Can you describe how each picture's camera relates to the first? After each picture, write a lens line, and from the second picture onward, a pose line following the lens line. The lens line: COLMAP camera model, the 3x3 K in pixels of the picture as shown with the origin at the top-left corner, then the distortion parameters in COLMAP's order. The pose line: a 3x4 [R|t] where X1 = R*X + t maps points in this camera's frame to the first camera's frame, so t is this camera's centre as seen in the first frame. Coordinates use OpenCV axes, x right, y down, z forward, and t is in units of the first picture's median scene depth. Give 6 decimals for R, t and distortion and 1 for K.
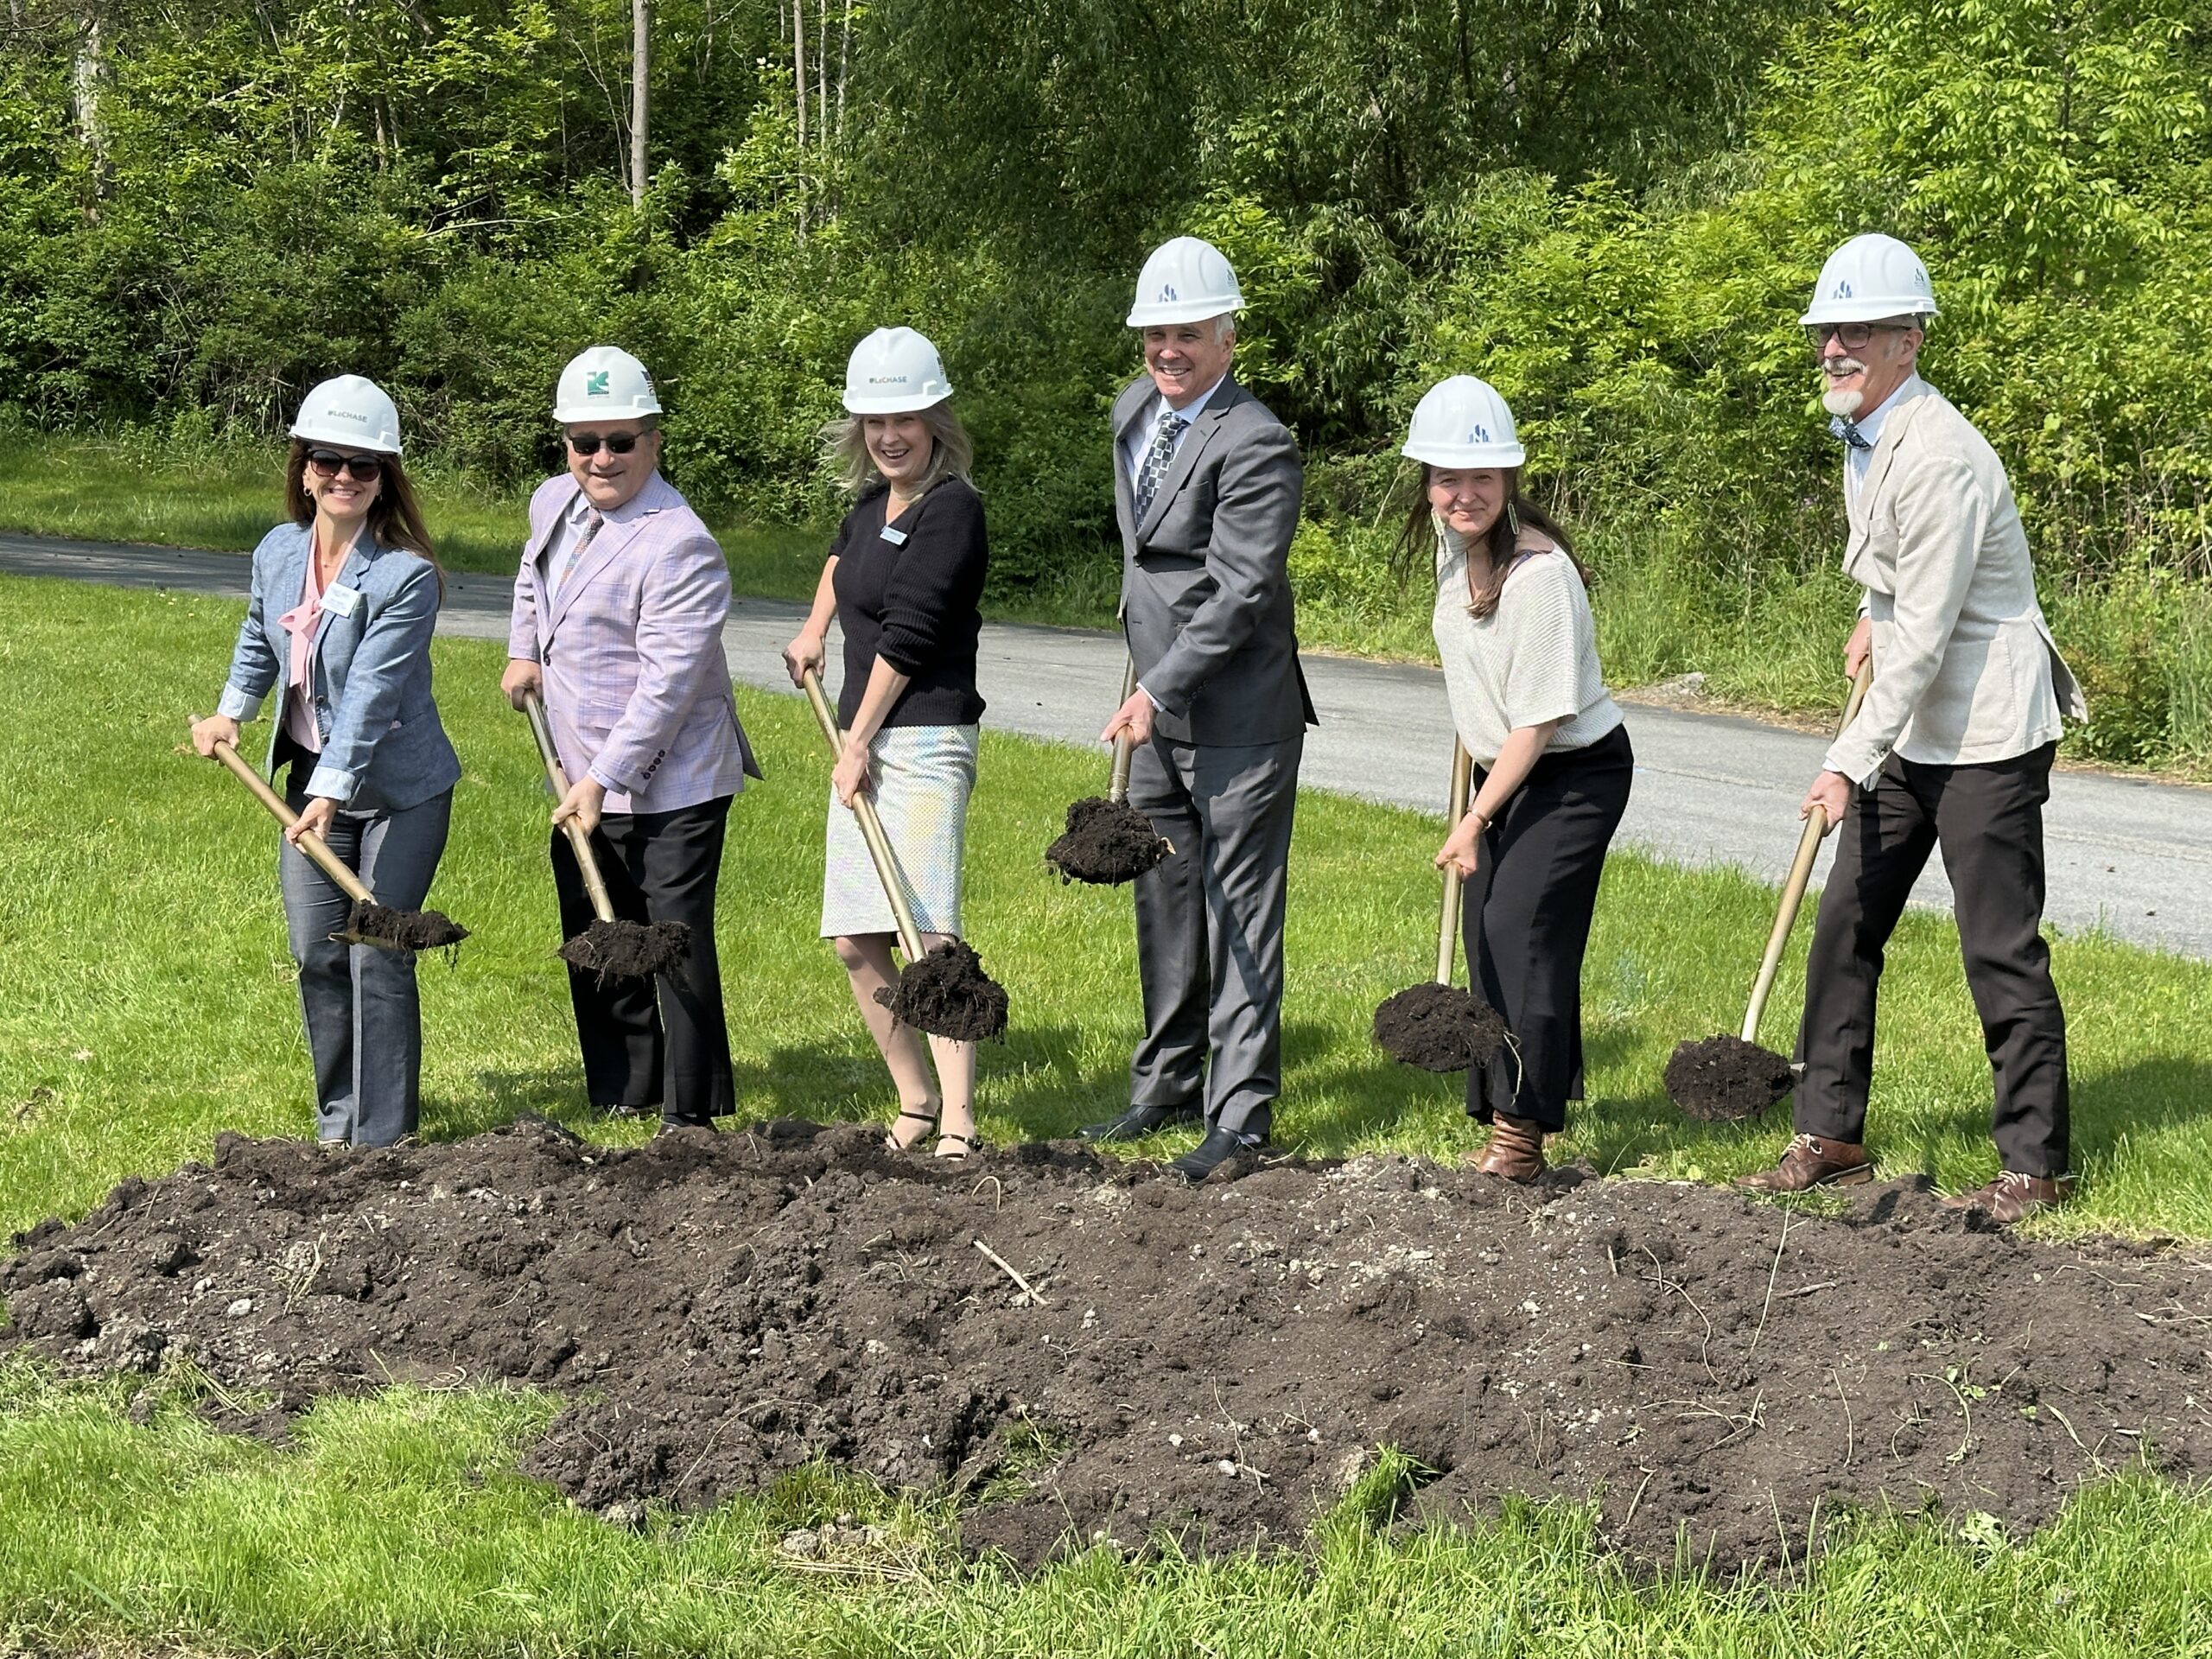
lens RADIAL K [[3459.3, 0, 1103.8], [0, 3459.3, 825.0], [0, 0, 1]] dist [0.142868, 0.000000]
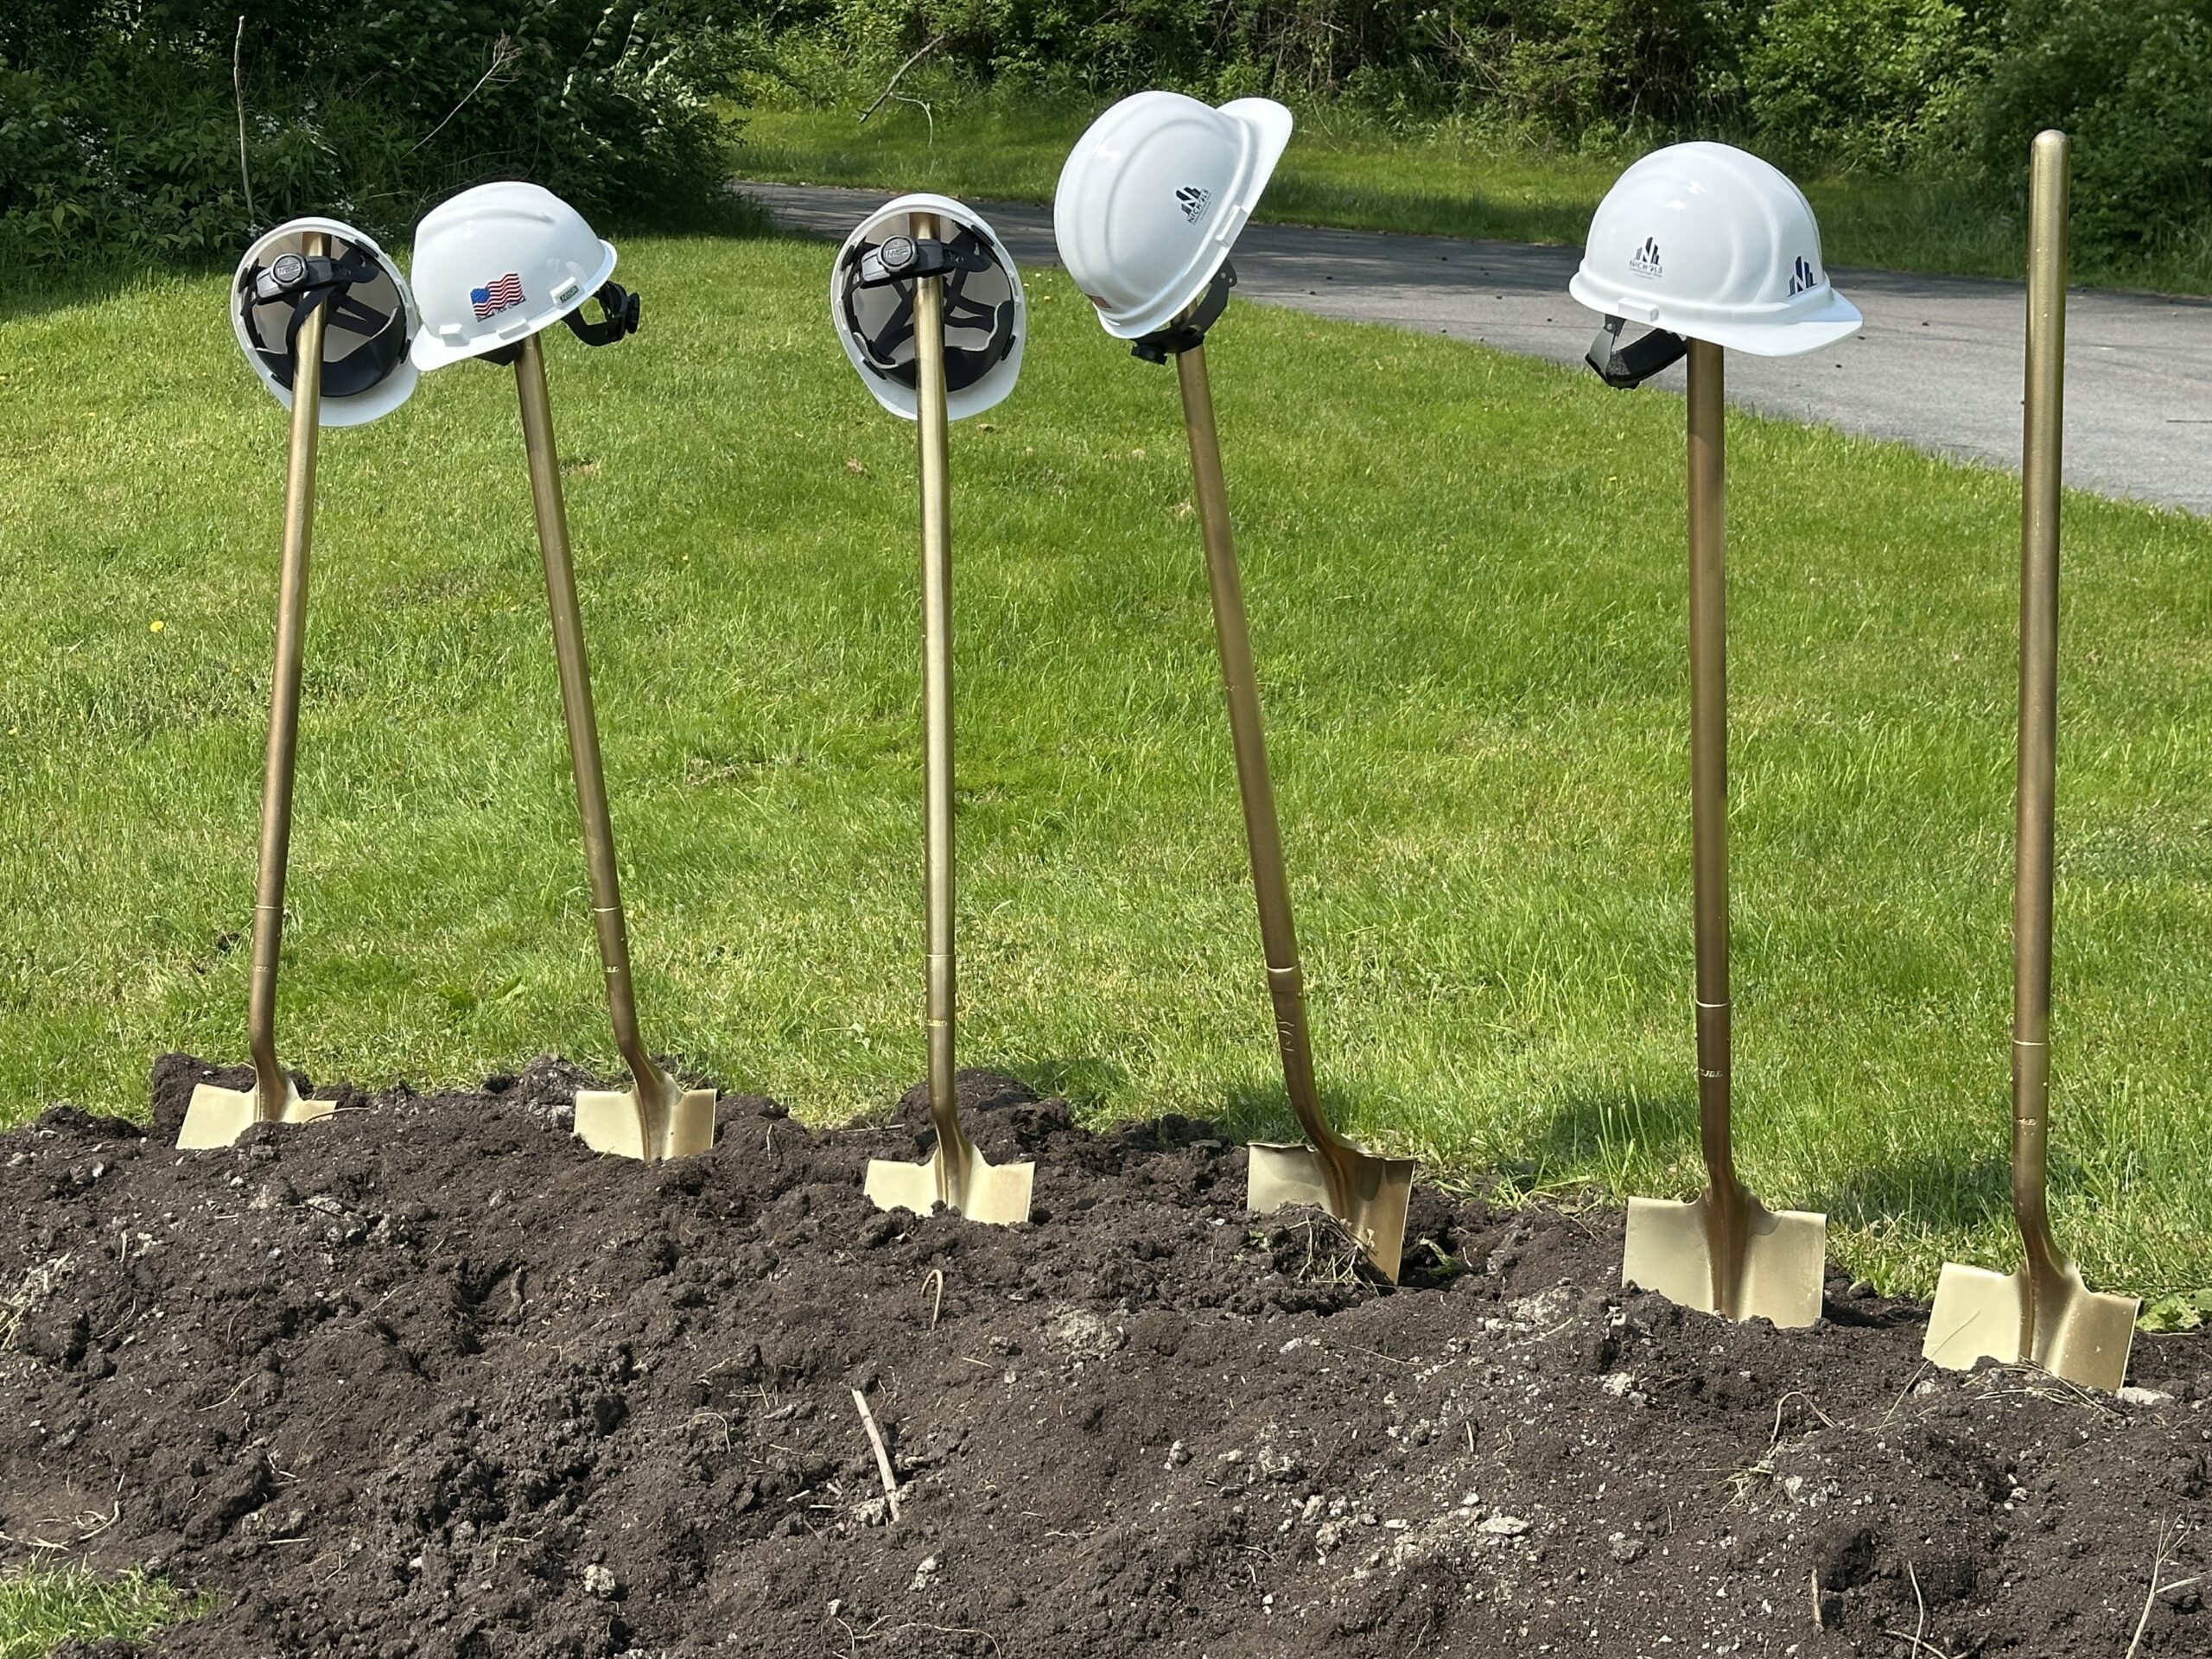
lens RADIAL K [[3632.9, 0, 1104.7], [0, 3632.9, 830.4], [0, 0, 1]] dist [0.092857, 0.000000]
pose [[0.933055, 0.044921, -0.356917, 0.218708], [-0.012949, 0.995724, 0.091467, -0.032745], [0.359500, -0.080722, 0.929647, 0.435714]]
